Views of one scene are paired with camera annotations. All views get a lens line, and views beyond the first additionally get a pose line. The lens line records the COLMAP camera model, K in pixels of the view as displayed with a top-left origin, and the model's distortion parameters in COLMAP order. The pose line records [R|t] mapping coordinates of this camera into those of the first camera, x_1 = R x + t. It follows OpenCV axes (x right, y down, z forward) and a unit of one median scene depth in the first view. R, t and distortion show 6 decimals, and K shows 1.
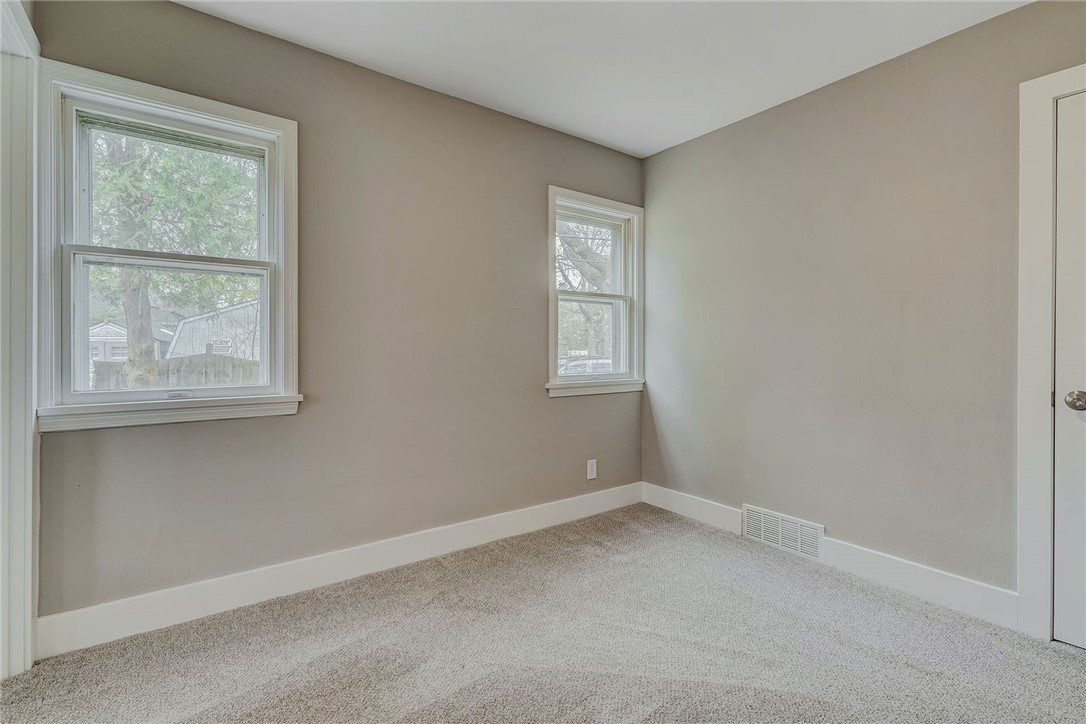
lens RADIAL K [[492.3, 0, 536.6], [0, 492.3, 355.7], [0, 0, 1]] dist [0.001971, 0.001505]
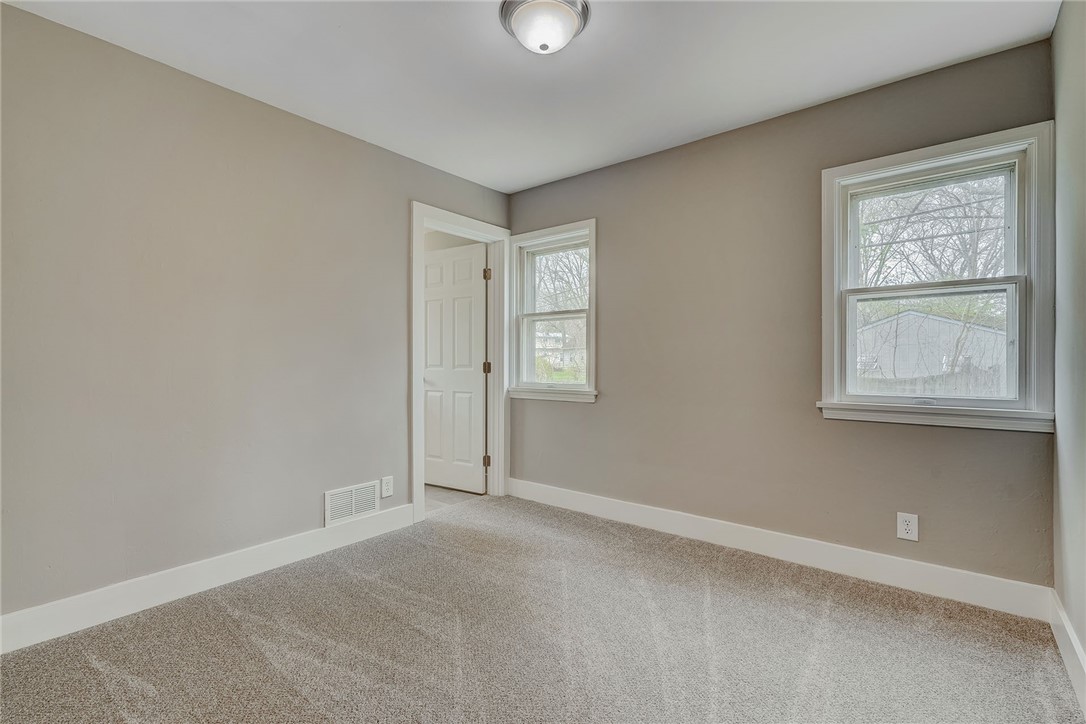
lens RADIAL K [[492.3, 0, 534.4], [0, 492.3, 358.8], [0, 0, 1]] dist [0.001971, 0.001505]
pose [[0.262337, 0.000766, -0.964976, 0.798899], [-0.005856, 0.999983, -0.000798, -0.016561], [0.964959, 0.005860, 0.262336, 0.322092]]
